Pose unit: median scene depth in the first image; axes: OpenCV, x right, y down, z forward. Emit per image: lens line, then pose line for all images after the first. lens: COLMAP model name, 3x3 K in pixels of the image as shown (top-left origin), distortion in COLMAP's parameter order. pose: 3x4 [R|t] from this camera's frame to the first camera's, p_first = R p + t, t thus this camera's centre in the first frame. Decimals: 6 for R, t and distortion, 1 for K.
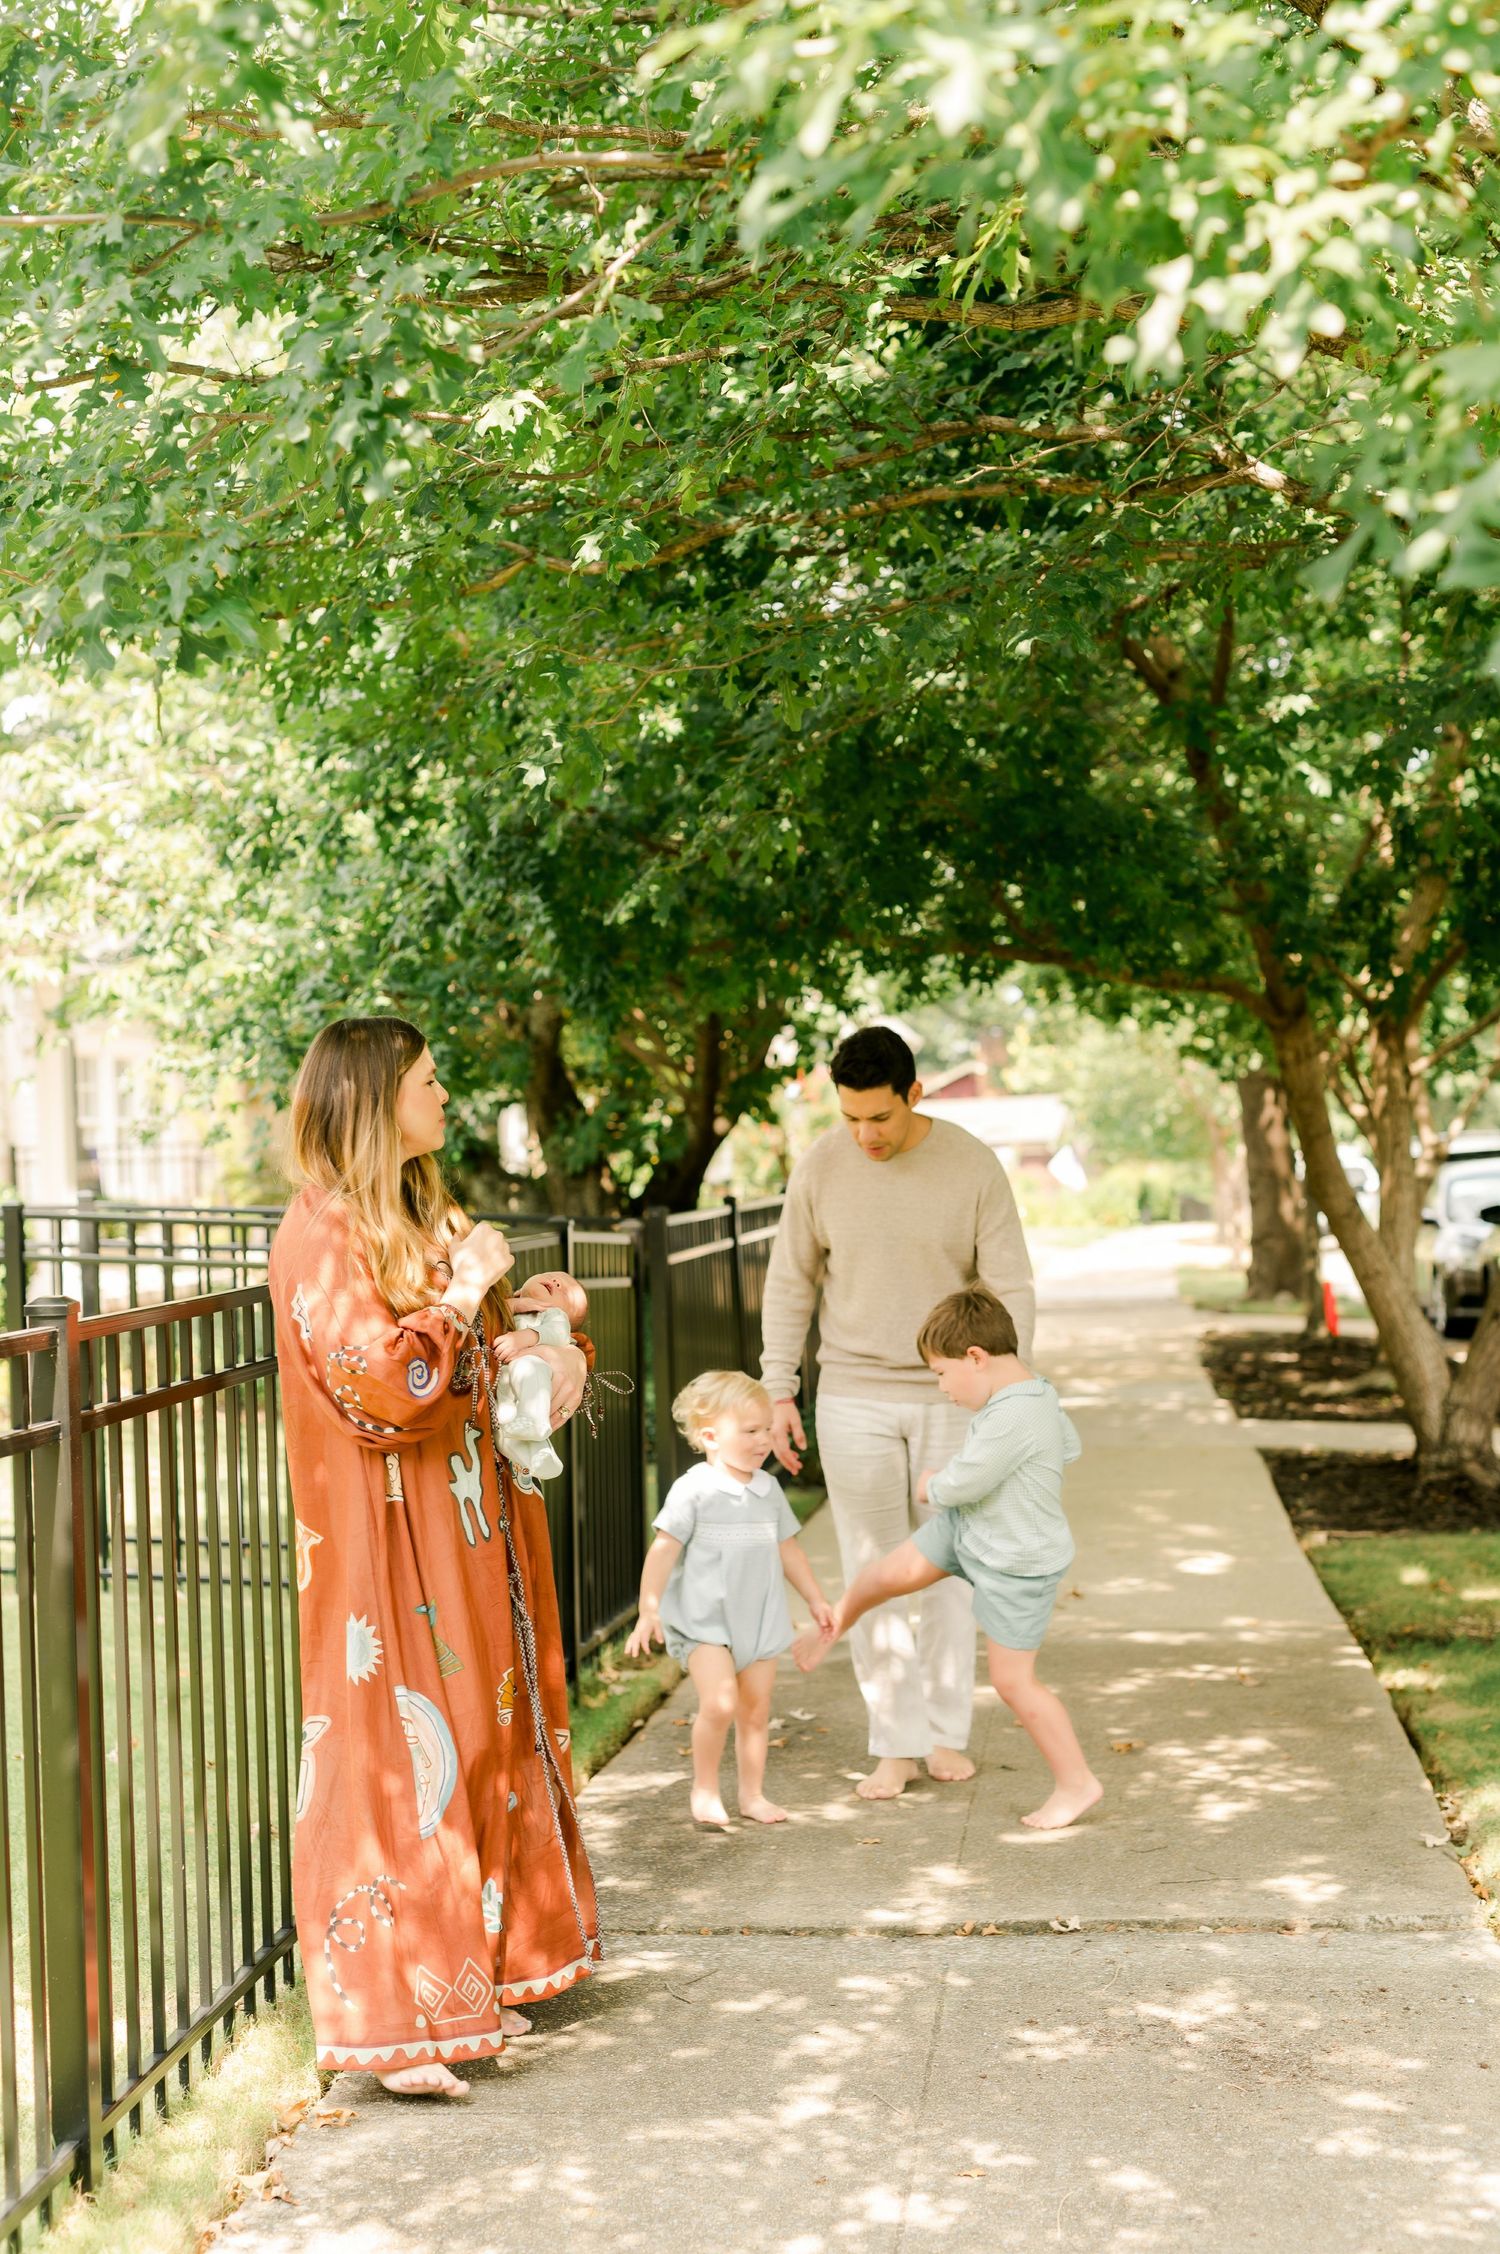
lens RADIAL K [[3221.1, 0, 750.0], [0, 3221.1, 1127.0], [0, 0, 1]] dist [0.029935, 0.000194]
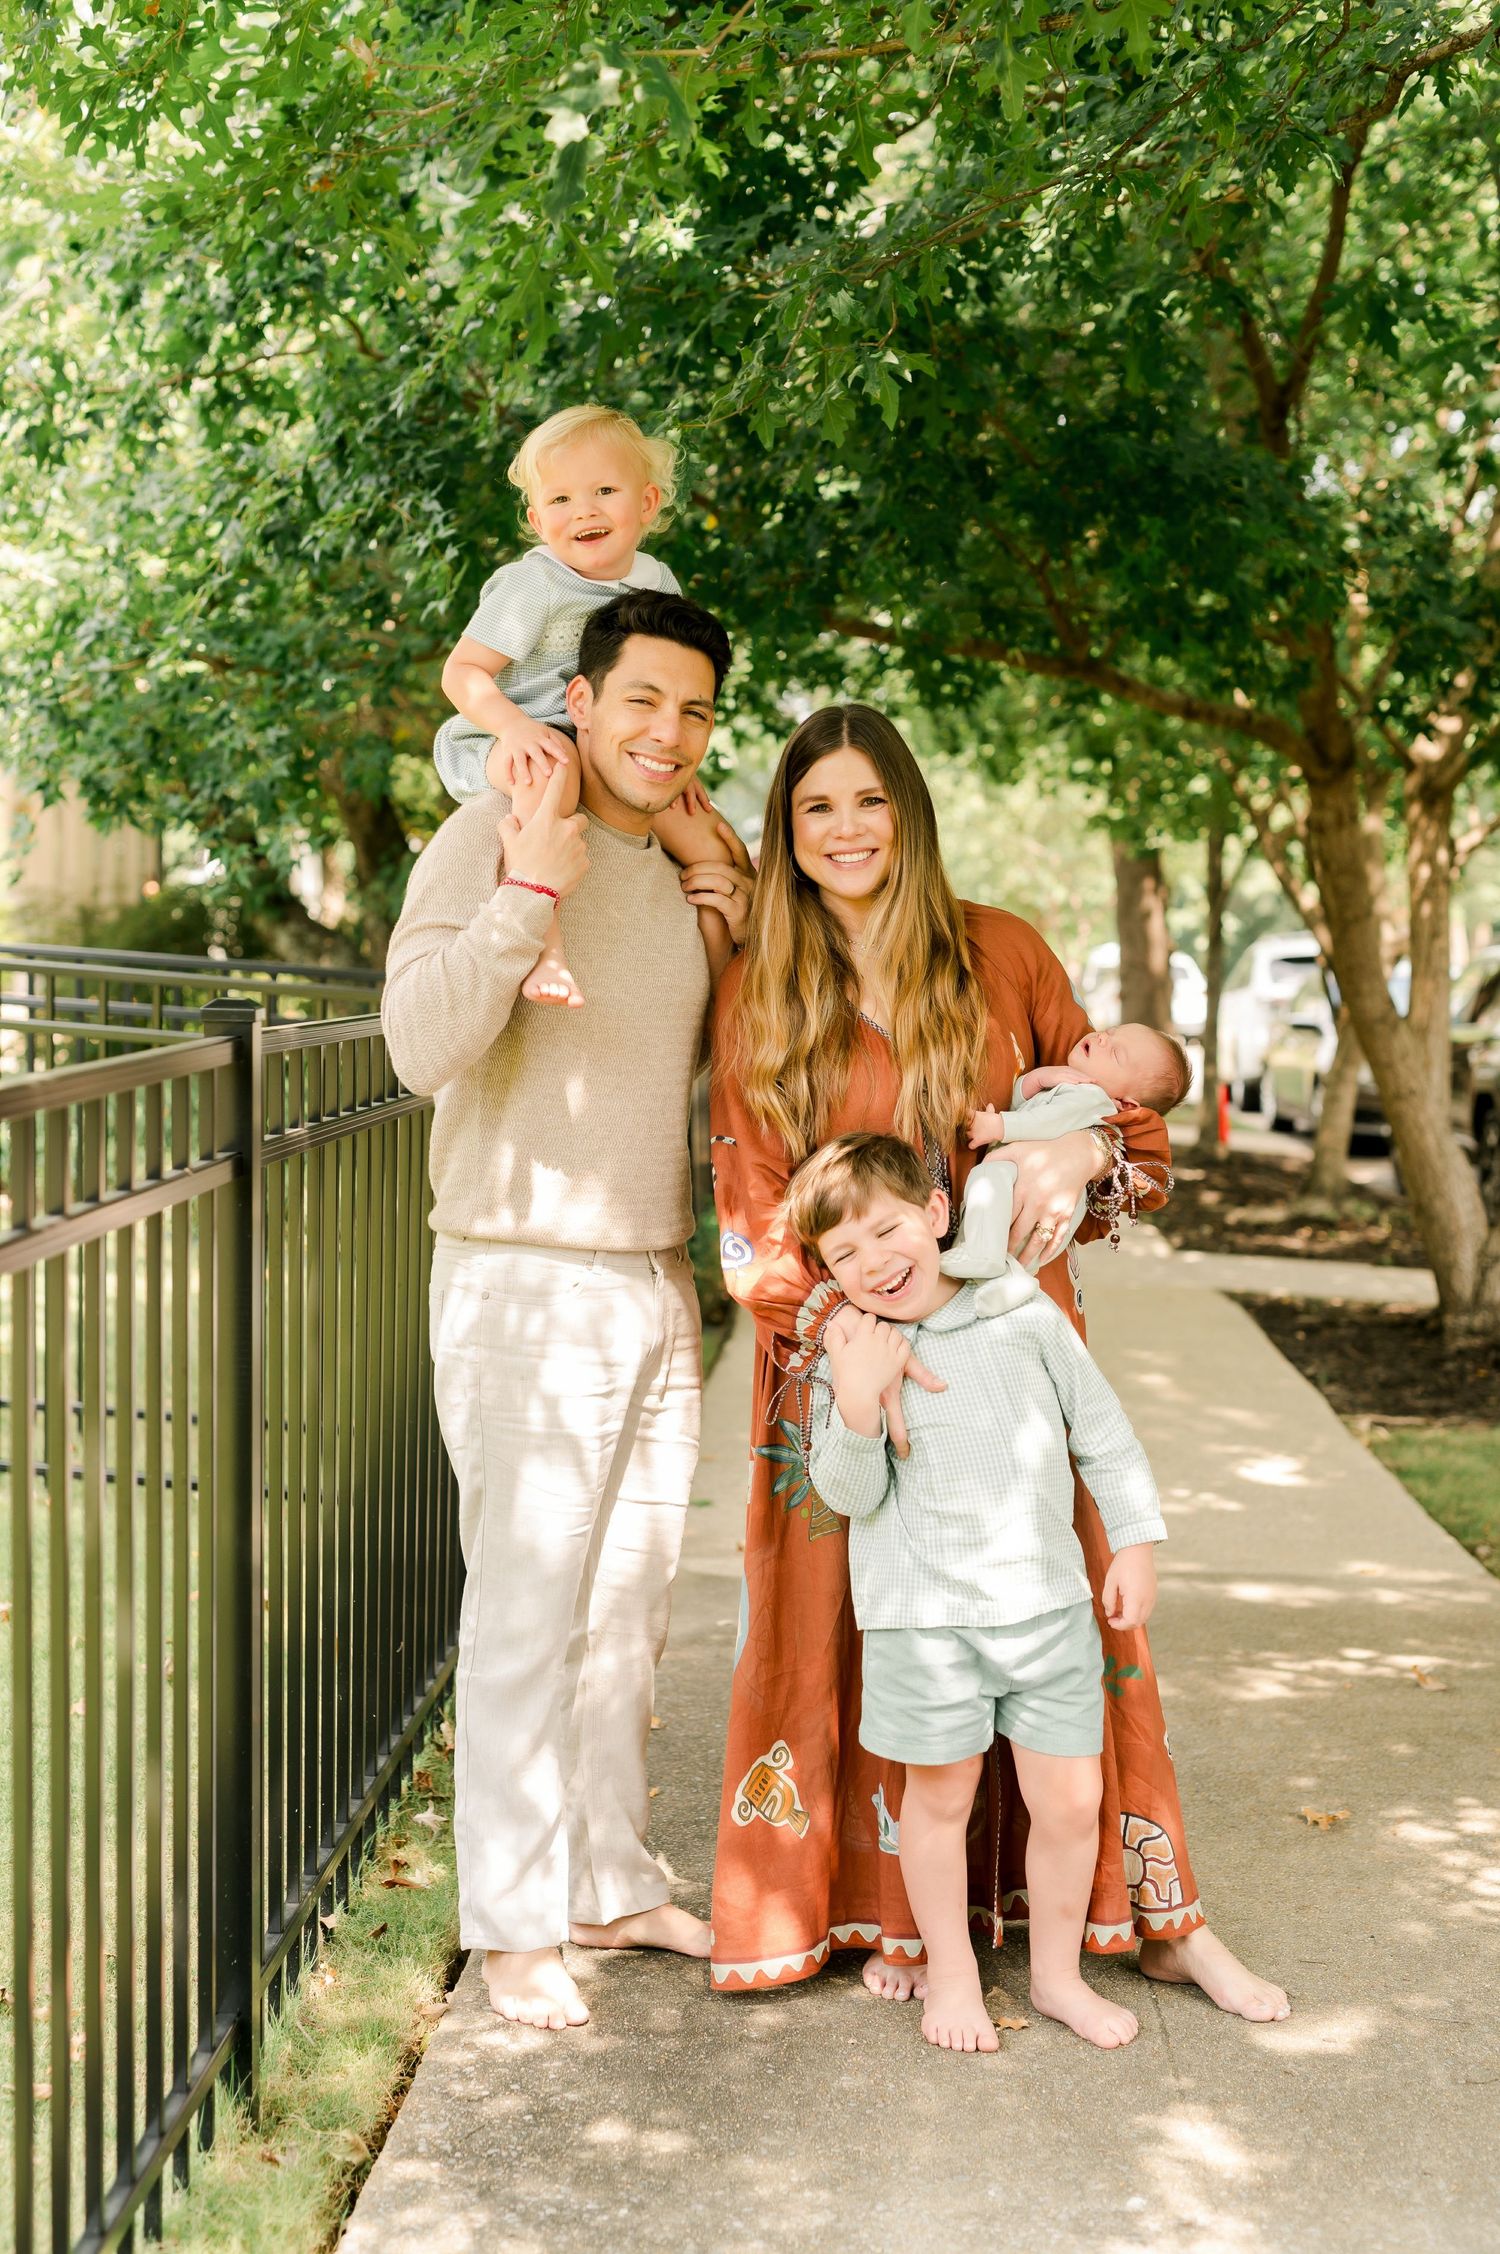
lens RADIAL K [[3221.1, 0, 750.0], [0, 3221.1, 1127.0], [0, 0, 1]] dist [0.029935, 0.000194]
pose [[0.996405, 0.043236, 0.072850, -0.040059], [-0.048087, 0.996647, 0.066206, 0.010919], [-0.069743, -0.069471, 0.995143, 0.266947]]
